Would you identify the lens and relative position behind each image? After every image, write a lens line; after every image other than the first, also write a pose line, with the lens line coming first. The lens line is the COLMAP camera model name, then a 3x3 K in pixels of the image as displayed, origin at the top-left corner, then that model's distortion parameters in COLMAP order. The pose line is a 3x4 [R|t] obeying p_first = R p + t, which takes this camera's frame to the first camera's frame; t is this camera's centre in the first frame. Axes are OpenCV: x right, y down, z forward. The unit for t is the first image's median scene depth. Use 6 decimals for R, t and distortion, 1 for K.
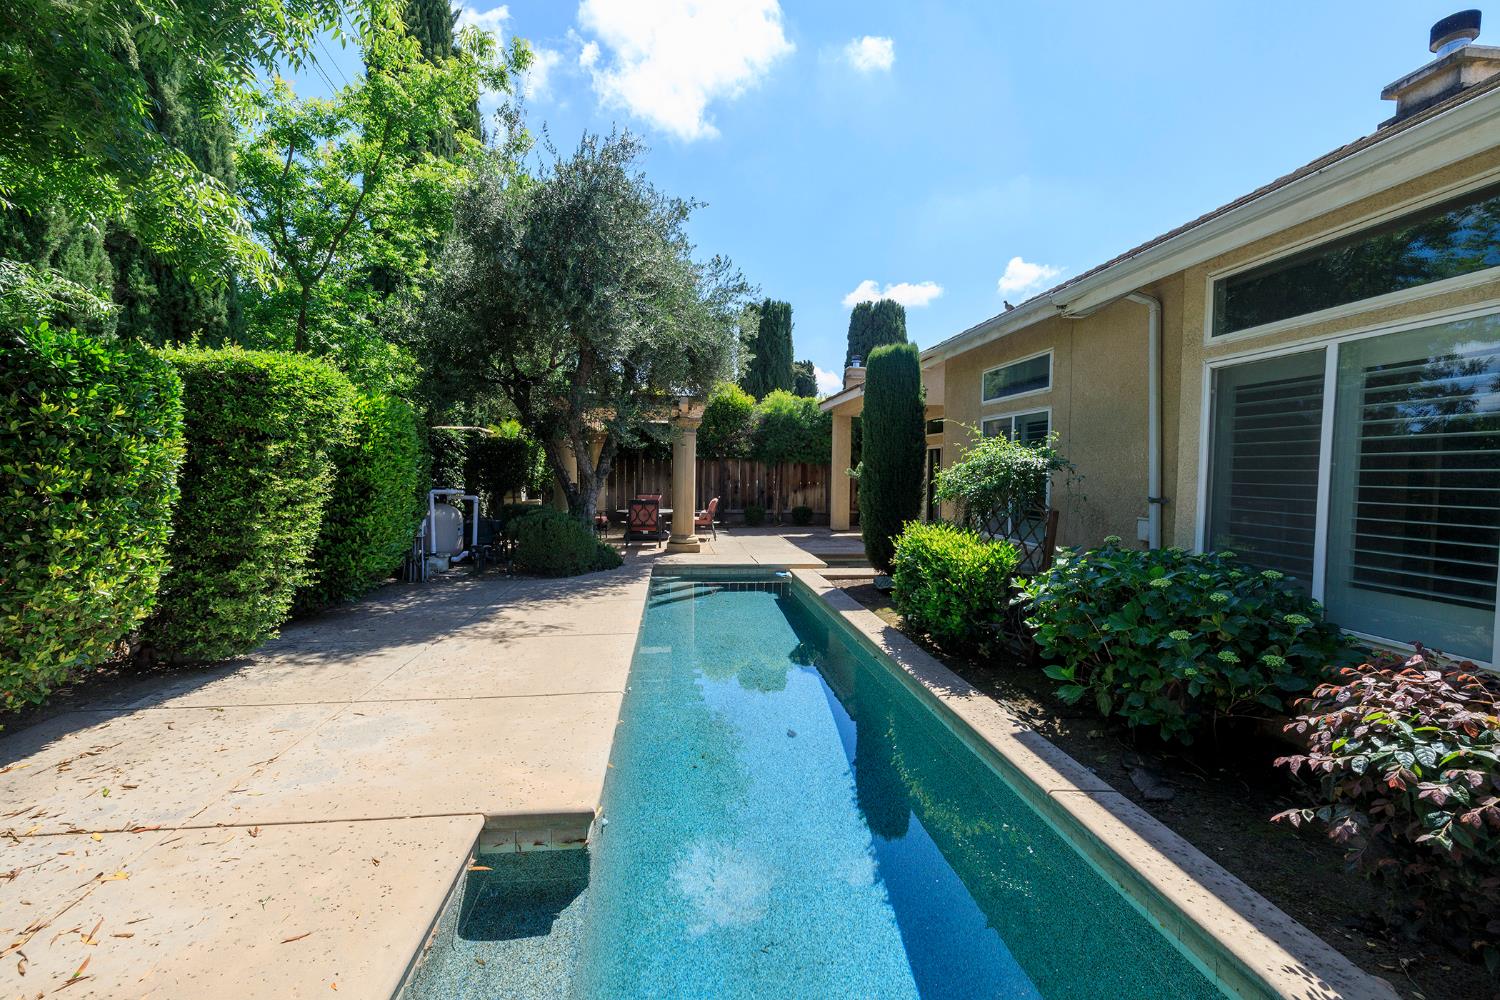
lens RADIAL K [[624.2, 0, 746.7], [0, 624.2, 497.8], [0, 0, 1]] dist [-0.000104, 0.000390]
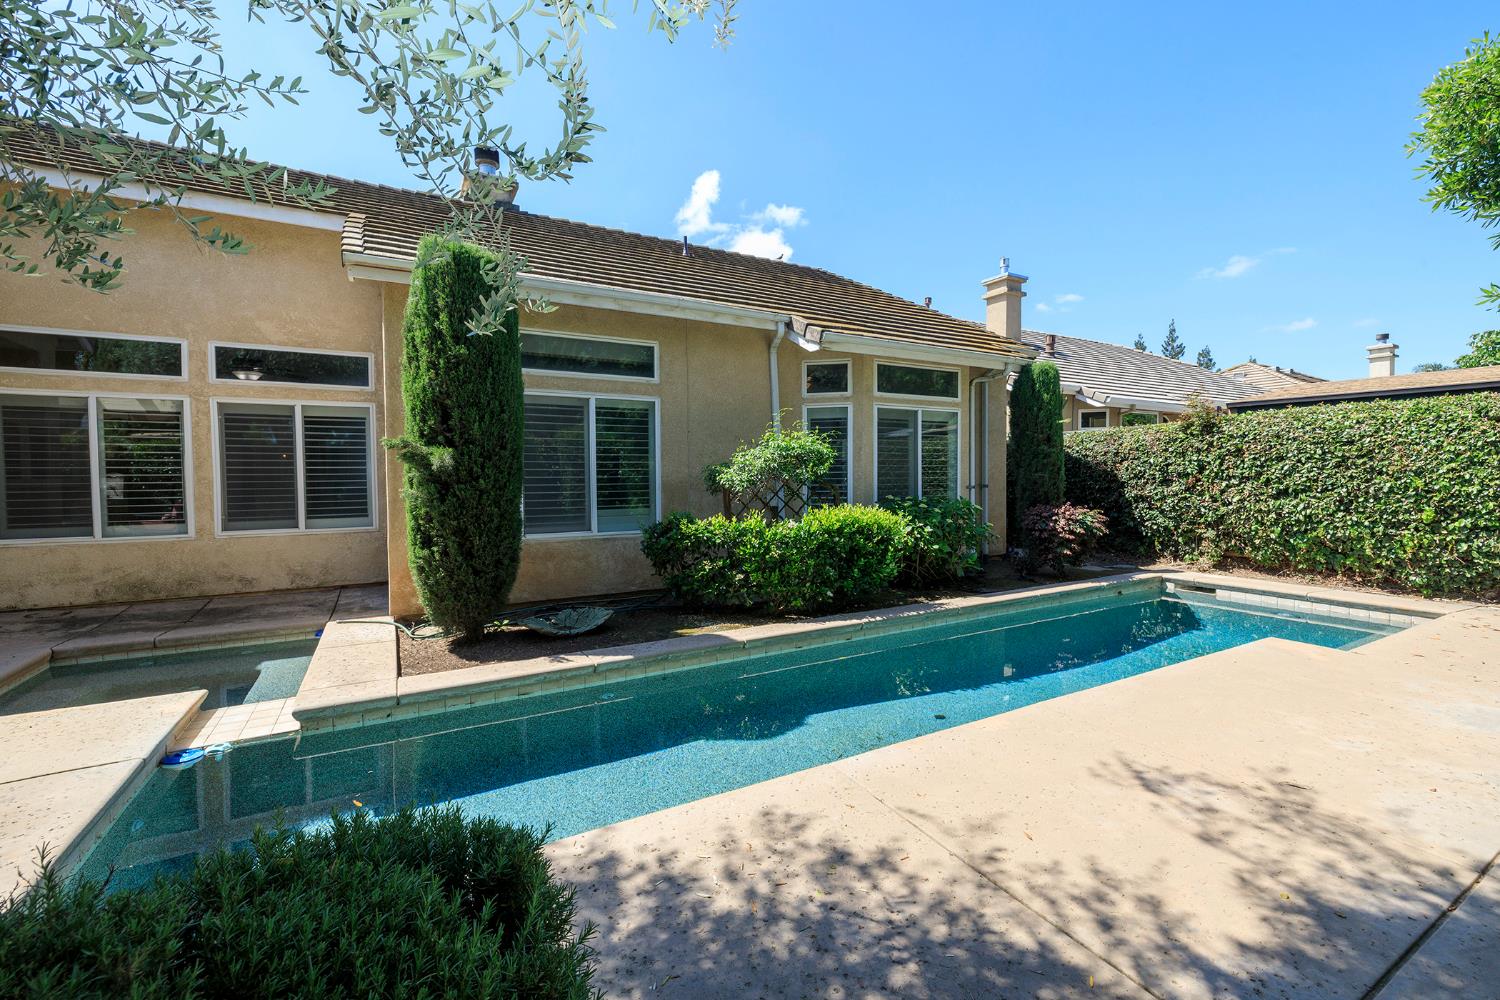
lens RADIAL K [[624.2, 0, 745.1], [0, 624.2, 492.1], [0, 0, 1]] dist [-0.000104, 0.000390]
pose [[-0.388829, -0.031271, 0.920779, -0.684786], [0.041049, 0.997843, 0.051222, -0.044016], [-0.920395, 0.057714, -0.386707, 1.606338]]
